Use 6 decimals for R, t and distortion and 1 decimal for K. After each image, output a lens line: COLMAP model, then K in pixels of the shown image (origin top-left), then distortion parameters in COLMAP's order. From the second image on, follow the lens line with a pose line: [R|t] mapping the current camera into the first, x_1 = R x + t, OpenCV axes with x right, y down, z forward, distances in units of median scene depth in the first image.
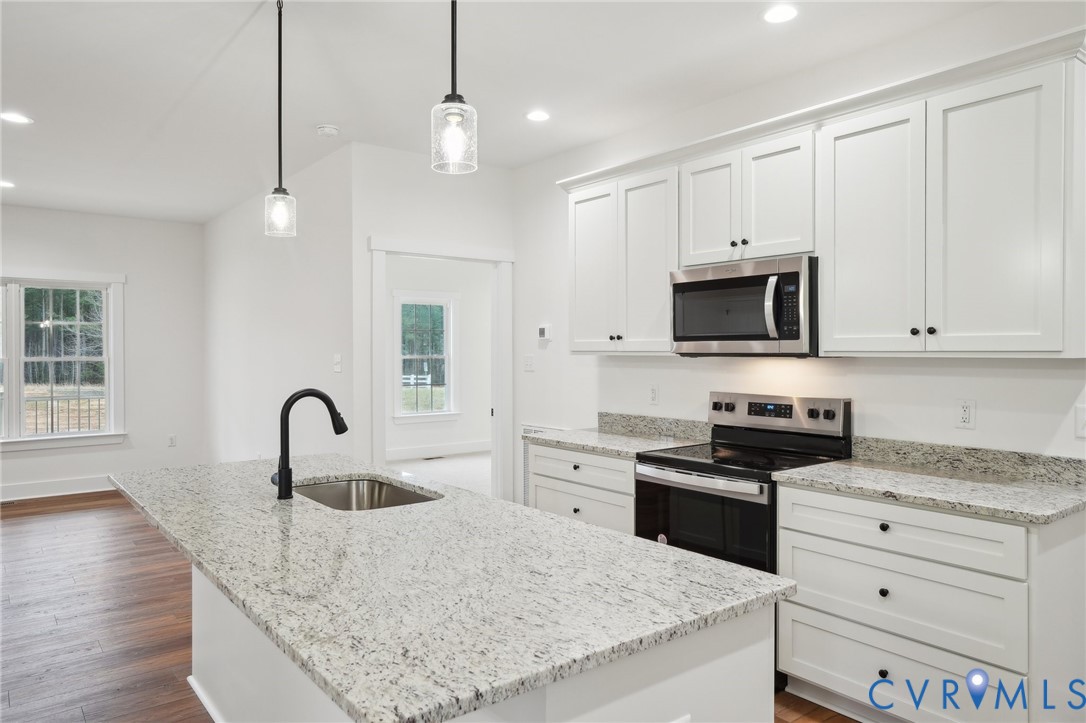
lens RADIAL K [[725.0, 0, 554.3], [0, 725.0, 357.2], [0, 0, 1]] dist [0.000834, 0.002315]
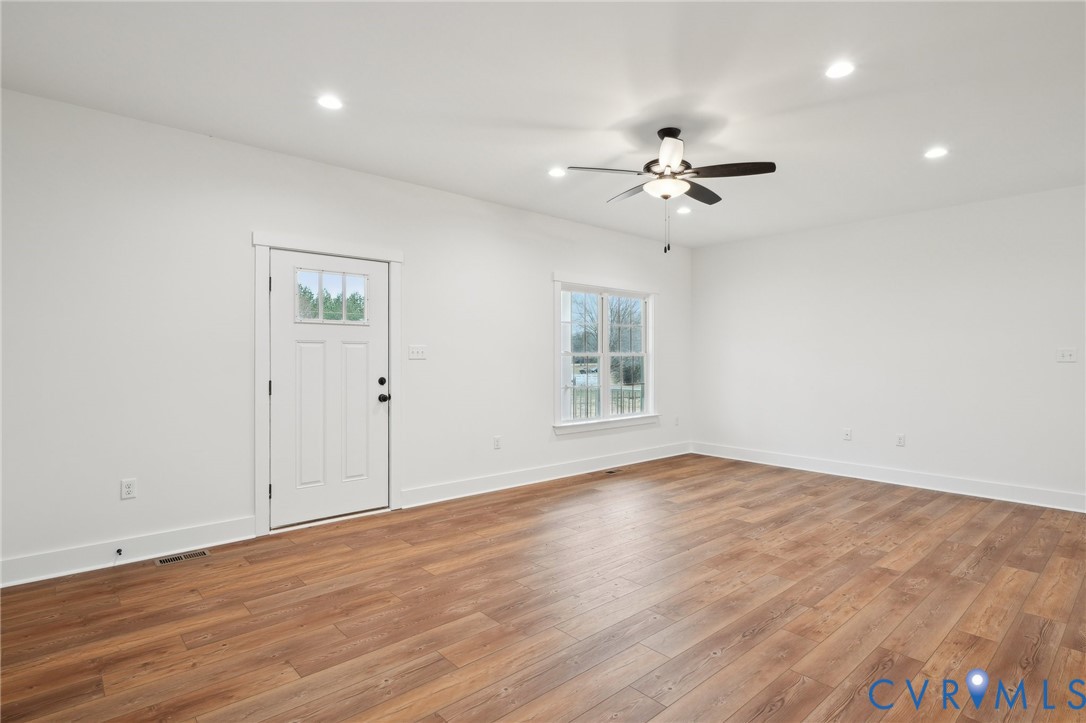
lens RADIAL K [[557.5, 0, 548.6], [0, 557.5, 361.0], [0, 0, 1]] dist [-0.002316, -0.002837]
pose [[0.997319, 0.004057, 0.073061, -1.802800], [-0.003800, 0.999986, -0.003646, 0.037540], [-0.073075, 0.003358, 0.997321, 0.130211]]
